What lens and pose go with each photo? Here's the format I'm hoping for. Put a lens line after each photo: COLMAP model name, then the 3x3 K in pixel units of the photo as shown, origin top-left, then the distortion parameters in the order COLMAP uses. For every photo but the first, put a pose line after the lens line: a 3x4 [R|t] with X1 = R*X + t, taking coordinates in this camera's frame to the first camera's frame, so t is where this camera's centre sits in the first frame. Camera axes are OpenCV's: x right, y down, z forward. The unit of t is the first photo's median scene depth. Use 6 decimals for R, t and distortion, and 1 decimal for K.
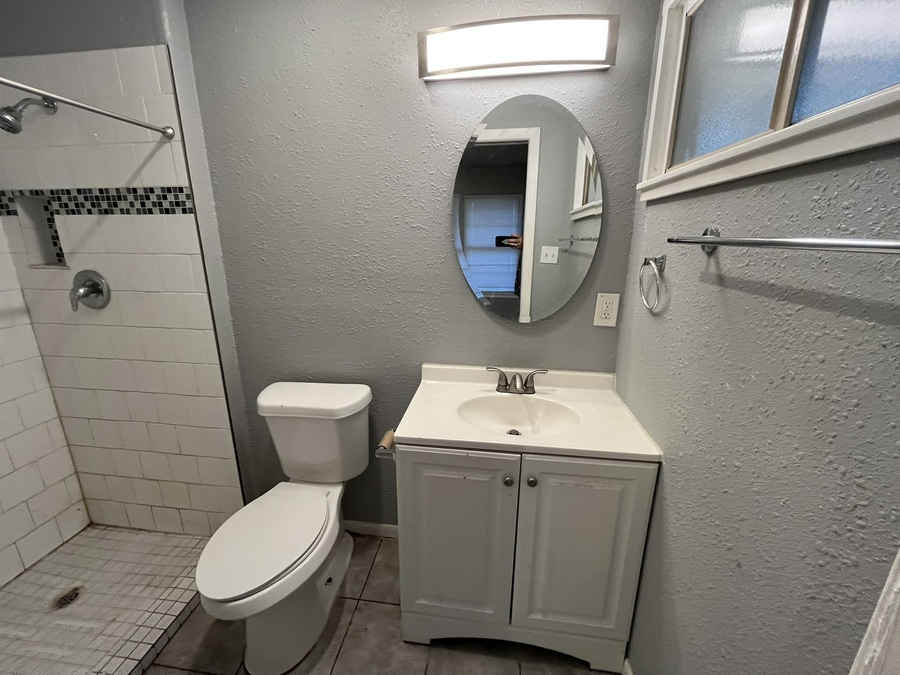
lens RADIAL K [[368.7, 0, 446.0], [0, 368.7, 336.6], [0, 0, 1]] dist [-0.001755, -0.000332]
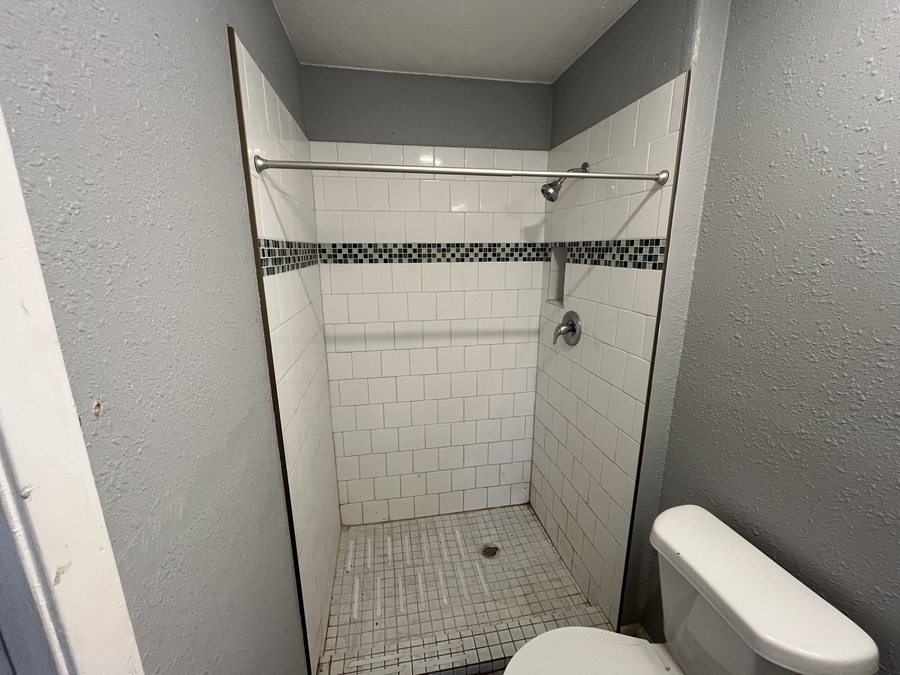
lens RADIAL K [[368.7, 0, 446.0], [0, 368.7, 336.6], [0, 0, 1]] dist [-0.001755, -0.000332]
pose [[0.297078, 0.220485, -0.929048, -0.026262], [-0.240703, 0.958846, 0.150588, -0.193123], [0.924017, 0.178888, 0.337924, 0.289815]]
